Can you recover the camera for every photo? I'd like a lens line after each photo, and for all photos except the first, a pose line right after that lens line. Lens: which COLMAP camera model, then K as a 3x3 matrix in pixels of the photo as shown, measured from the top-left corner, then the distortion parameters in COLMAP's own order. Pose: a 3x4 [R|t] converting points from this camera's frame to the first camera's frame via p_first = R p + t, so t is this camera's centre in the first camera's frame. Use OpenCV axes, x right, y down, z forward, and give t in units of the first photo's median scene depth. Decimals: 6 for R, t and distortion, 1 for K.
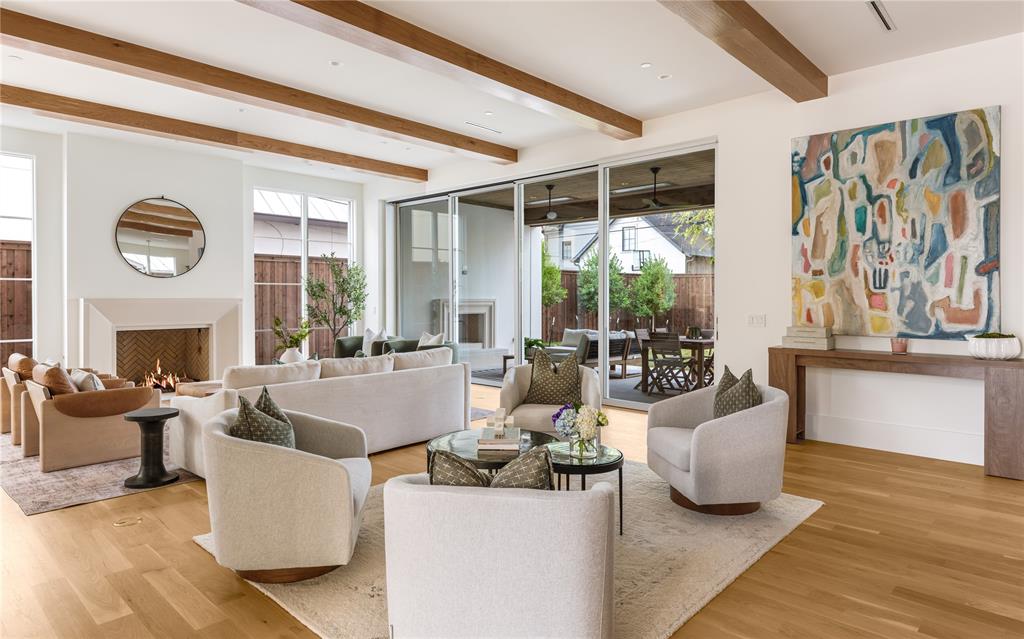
lens RADIAL K [[589.6, 0, 512.0], [0, 589.6, 319.5], [0, 0, 1]] dist [0.001298, 0.000410]
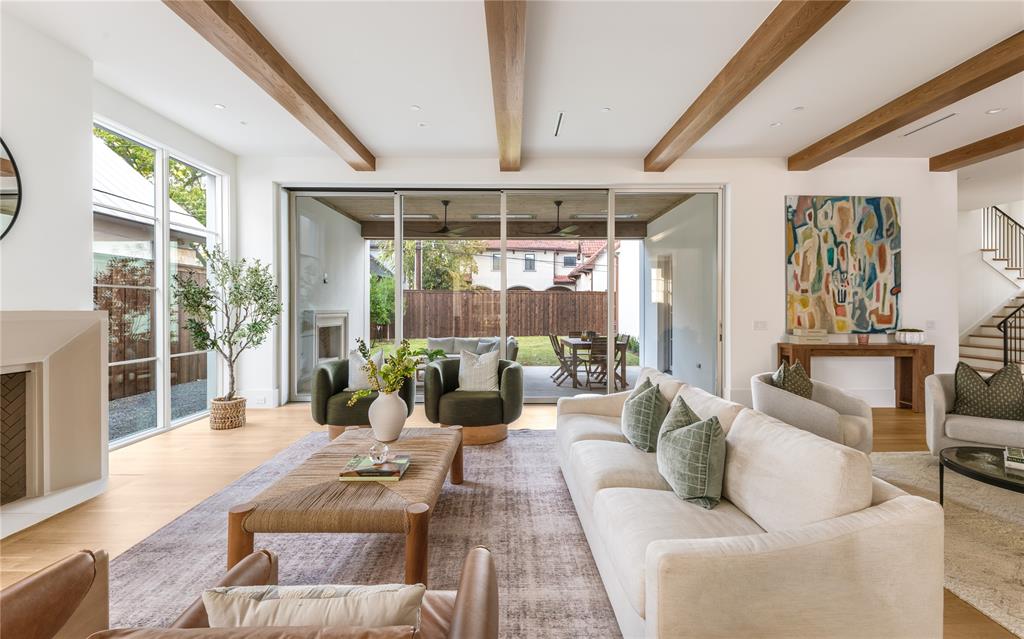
lens RADIAL K [[433.1, 0, 512.0], [0, 433.1, 319.5], [0, 0, 1]] dist [0.000764, 0.000066]
pose [[0.730909, -0.019939, 0.682183, -0.780299], [0.026782, 0.999641, 0.000522, -0.031547], [-0.681949, 0.017889, 0.731181, 0.762289]]
